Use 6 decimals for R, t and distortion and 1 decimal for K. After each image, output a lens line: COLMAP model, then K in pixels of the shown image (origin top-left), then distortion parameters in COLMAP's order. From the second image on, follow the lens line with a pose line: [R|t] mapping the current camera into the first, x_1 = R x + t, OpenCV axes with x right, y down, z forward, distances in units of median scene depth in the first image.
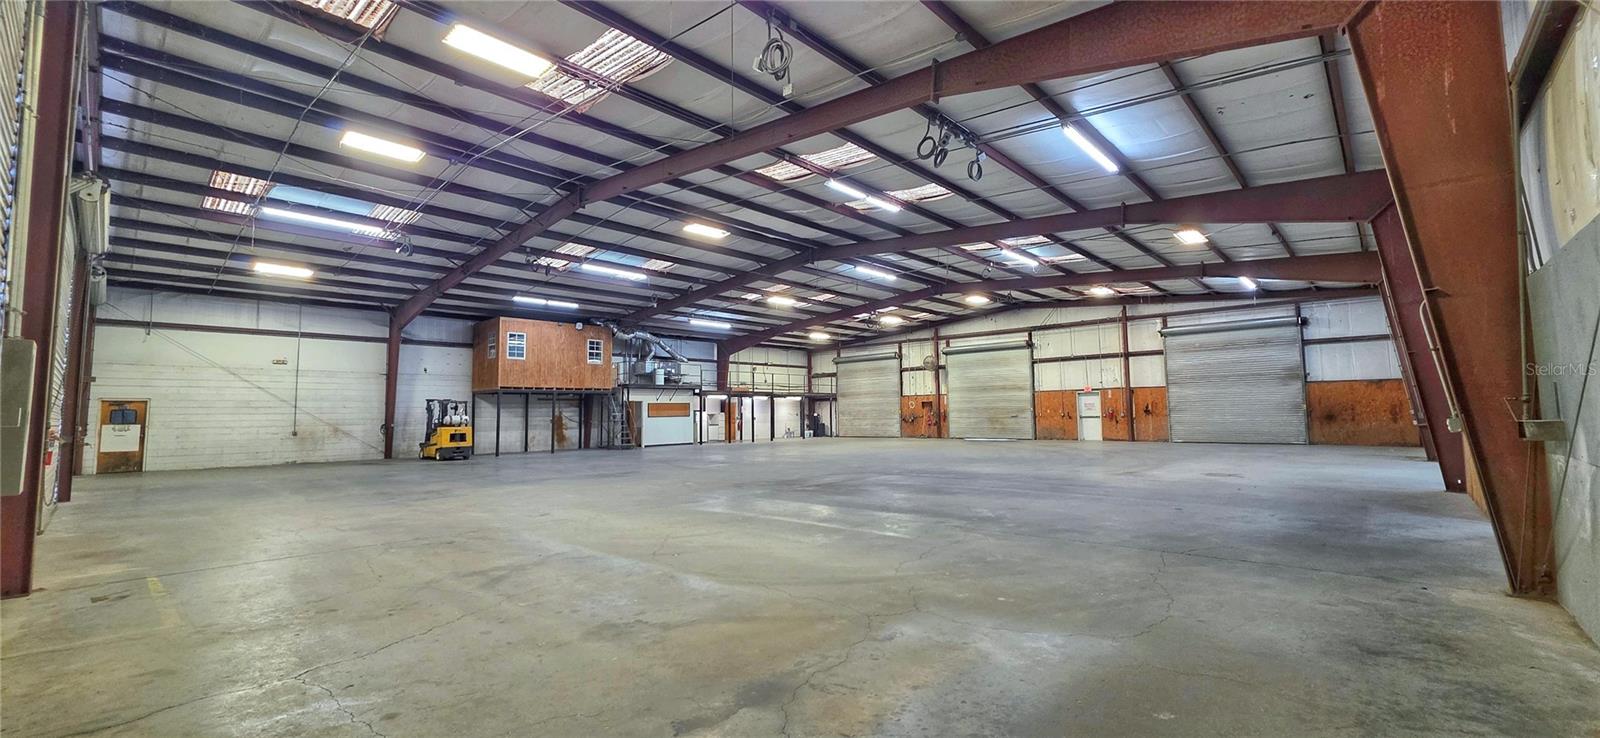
lens RADIAL K [[648.9, 0, 805.9], [0, 648.9, 365.1], [0, 0, 1]] dist [0.000309, 0.000000]
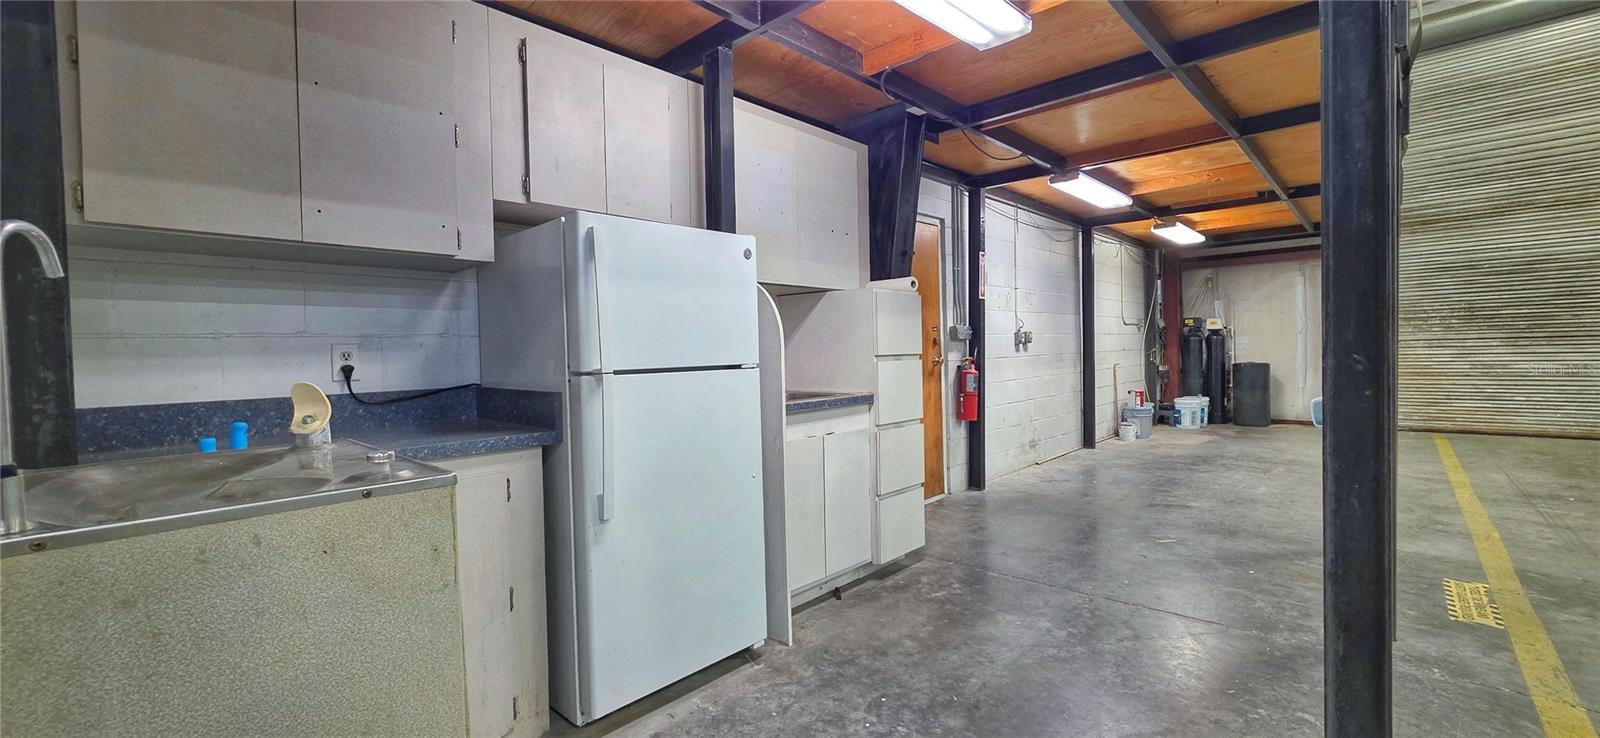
lens RADIAL K [[648.9, 0, 805.9], [0, 648.9, 365.1], [0, 0, 1]] dist [0.000309, 0.000000]
pose [[0.999903, -0.009691, -0.010038, -0.156467], [0.010599, 0.995444, 0.094754, 0.086090], [0.009074, -0.094851, 0.995450, 0.994523]]
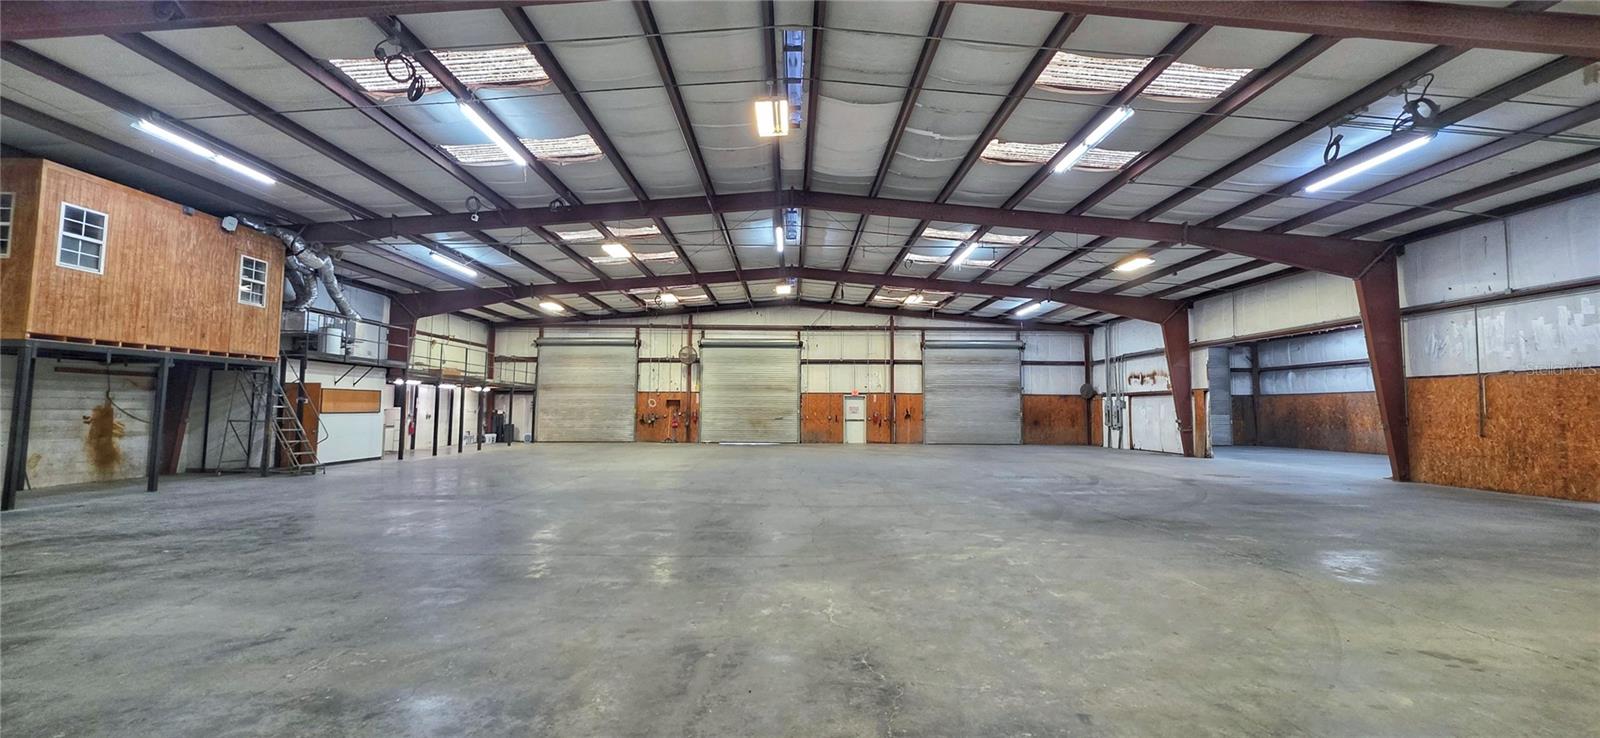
lens RADIAL K [[648.9, 0, 805.9], [0, 648.9, 365.1], [0, 0, 1]] dist [0.000309, 0.000000]
pose [[0.724310, 0.067641, 0.686149, -0.308224], [-0.068333, 0.997319, -0.026183, 0.024069], [-0.686080, -0.027922, 0.726990, 0.296996]]
